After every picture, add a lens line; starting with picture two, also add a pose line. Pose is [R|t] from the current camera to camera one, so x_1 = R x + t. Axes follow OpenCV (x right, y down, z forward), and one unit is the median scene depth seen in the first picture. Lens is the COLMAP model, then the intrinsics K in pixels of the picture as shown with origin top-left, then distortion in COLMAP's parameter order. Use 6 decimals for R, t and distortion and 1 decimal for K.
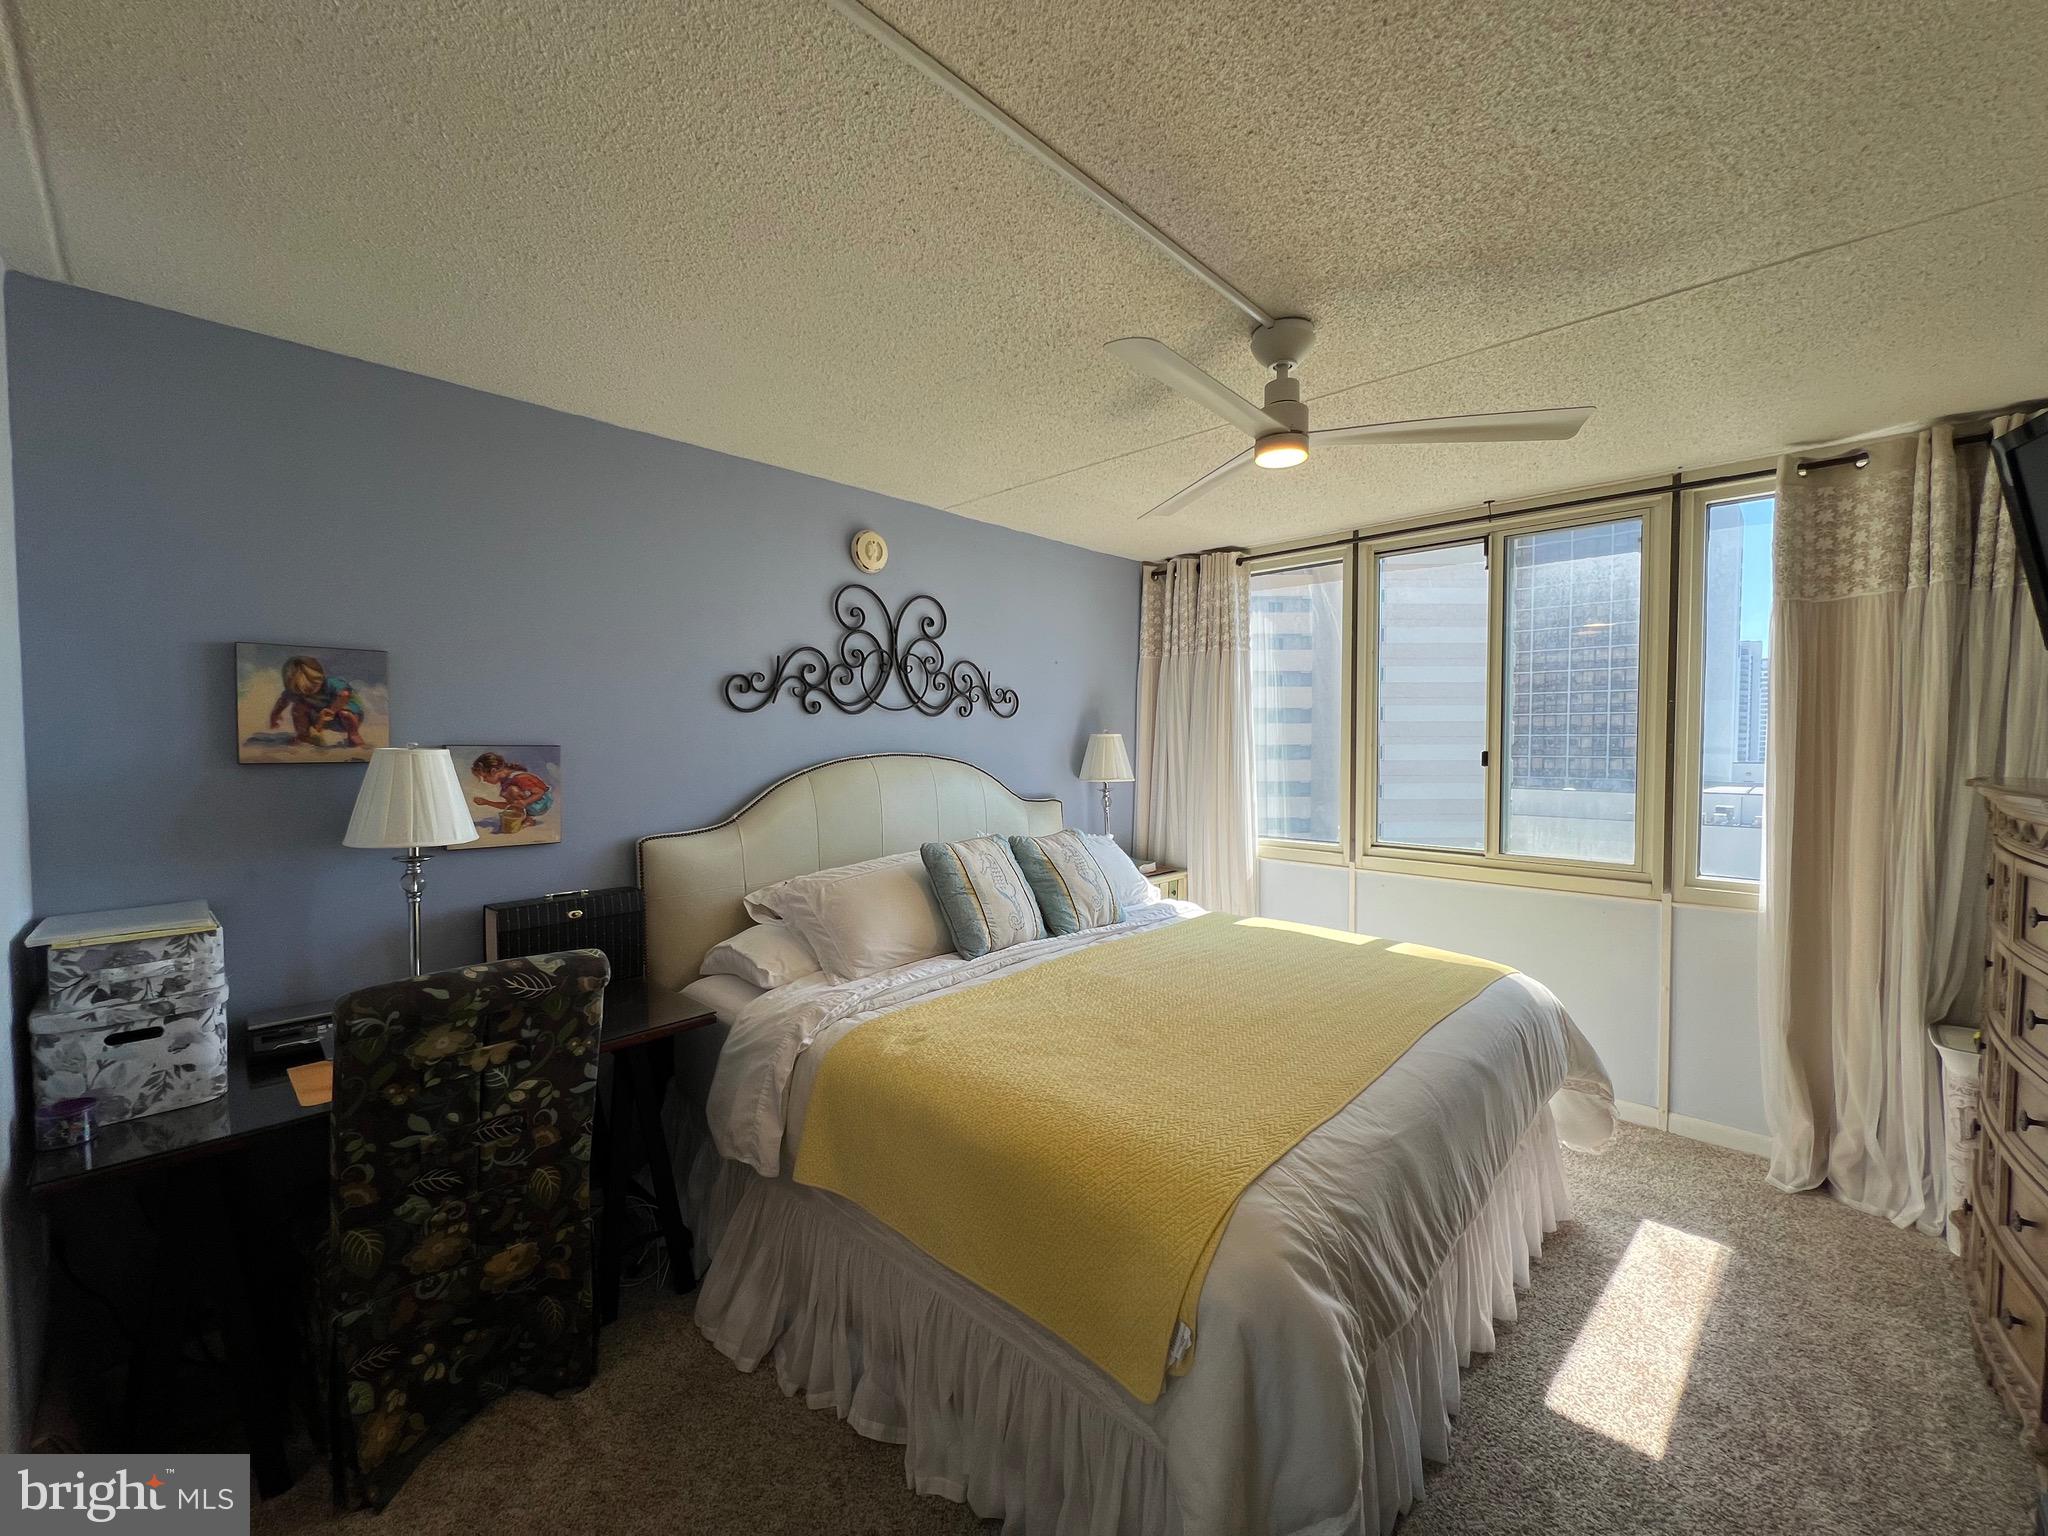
lens RADIAL K [[798.4, 0, 1029.7], [0, 798.4, 764.4], [0, 0, 1]] dist [0.002244, -0.000284]
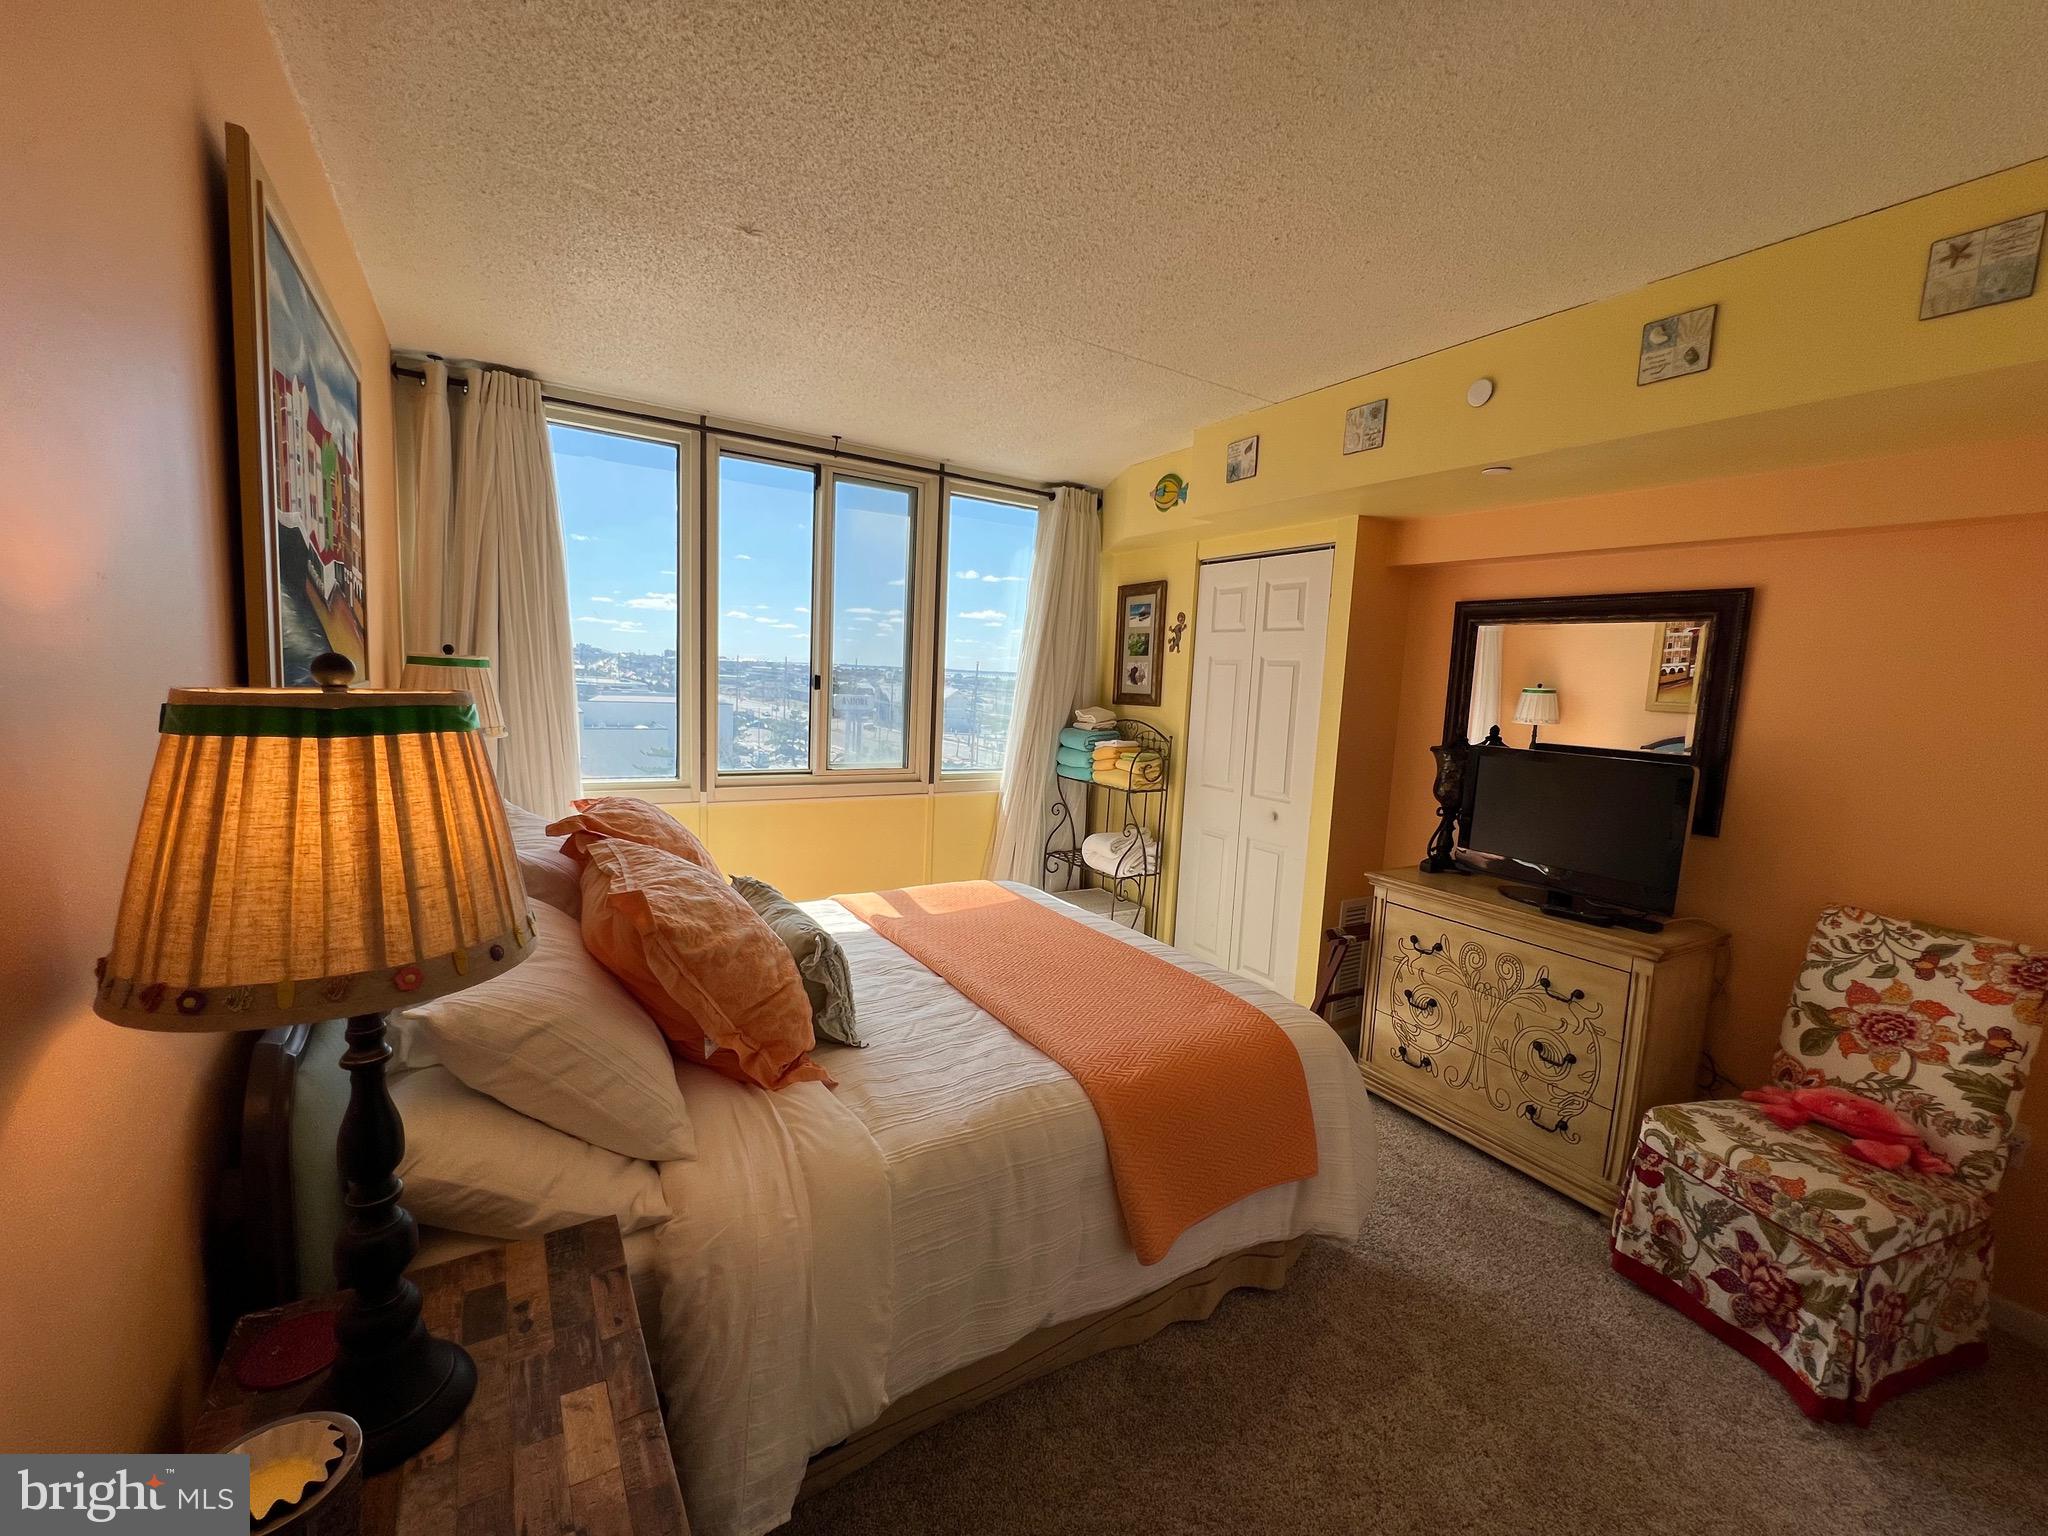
lens RADIAL K [[819.2, 0, 1022.0], [0, 819.2, 765.5], [0, 0, 1]] dist [-0.003626, 0.000771]
pose [[0.250213, -0.099110, 0.963105, -0.535085], [-0.030724, 0.993433, 0.110213, -0.031161], [-0.967703, -0.057167, 0.245524, 0.563617]]
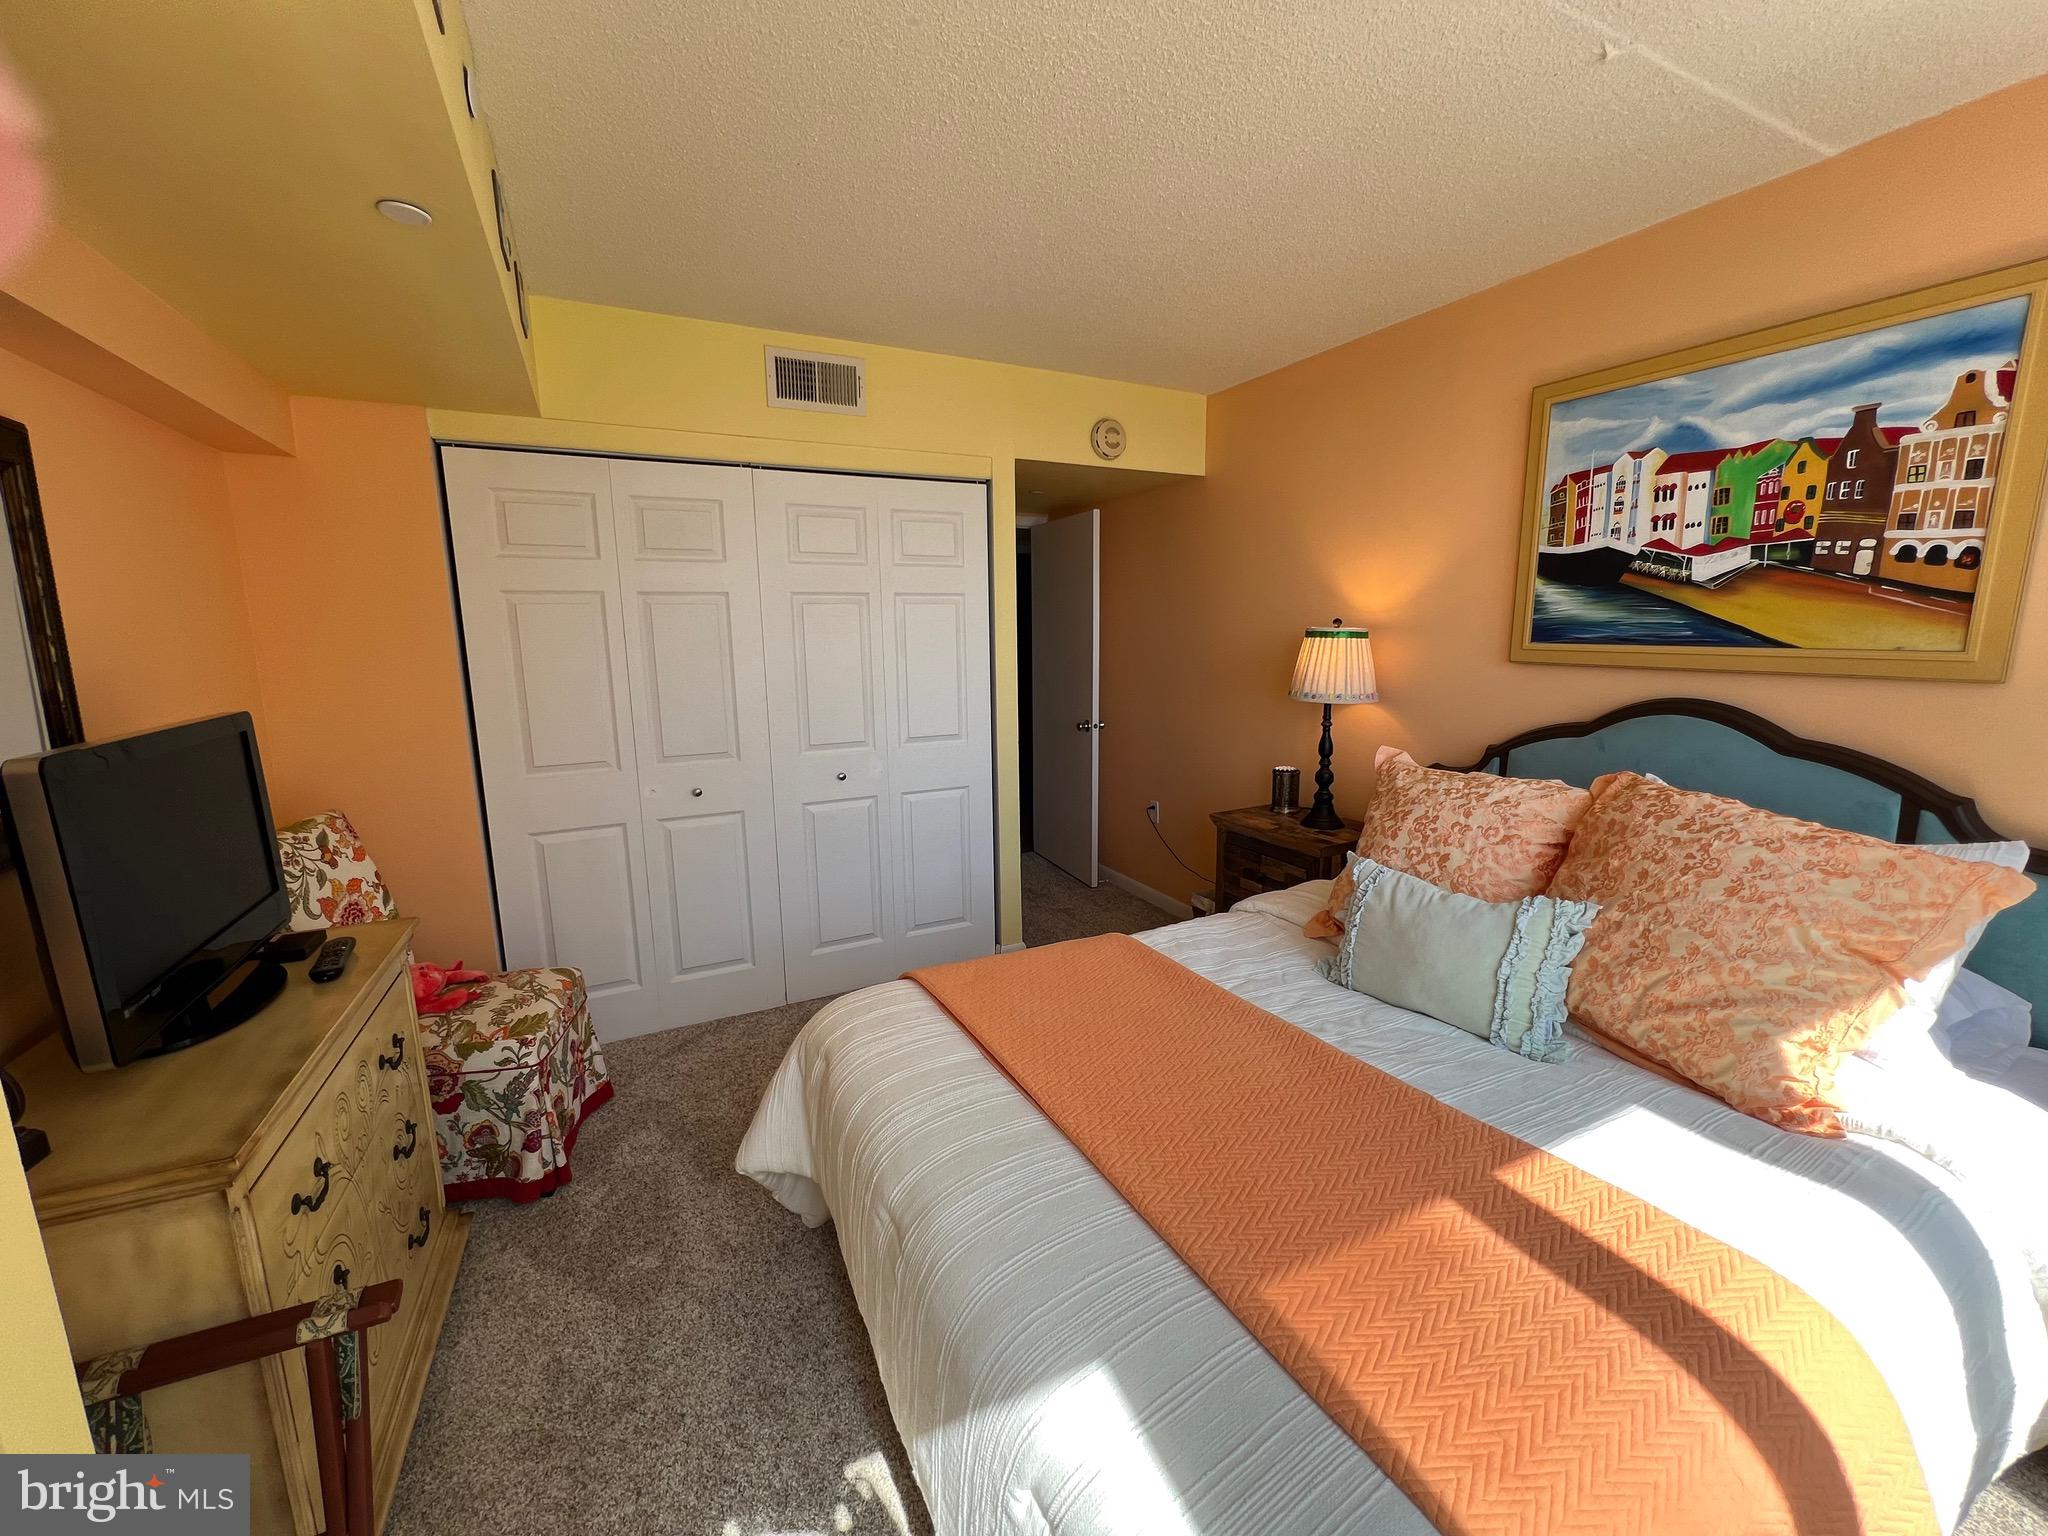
lens RADIAL K [[819.2, 0, 1011.5], [0, 819.2, 767.9], [0, 0, 1]] dist [-0.003626, 0.000771]
pose [[-0.354093, 0.166448, -0.920279, 0.805048], [-0.006749, 0.983554, 0.180489, -0.029146], [0.935186, 0.070120, -0.347146, 0.830456]]
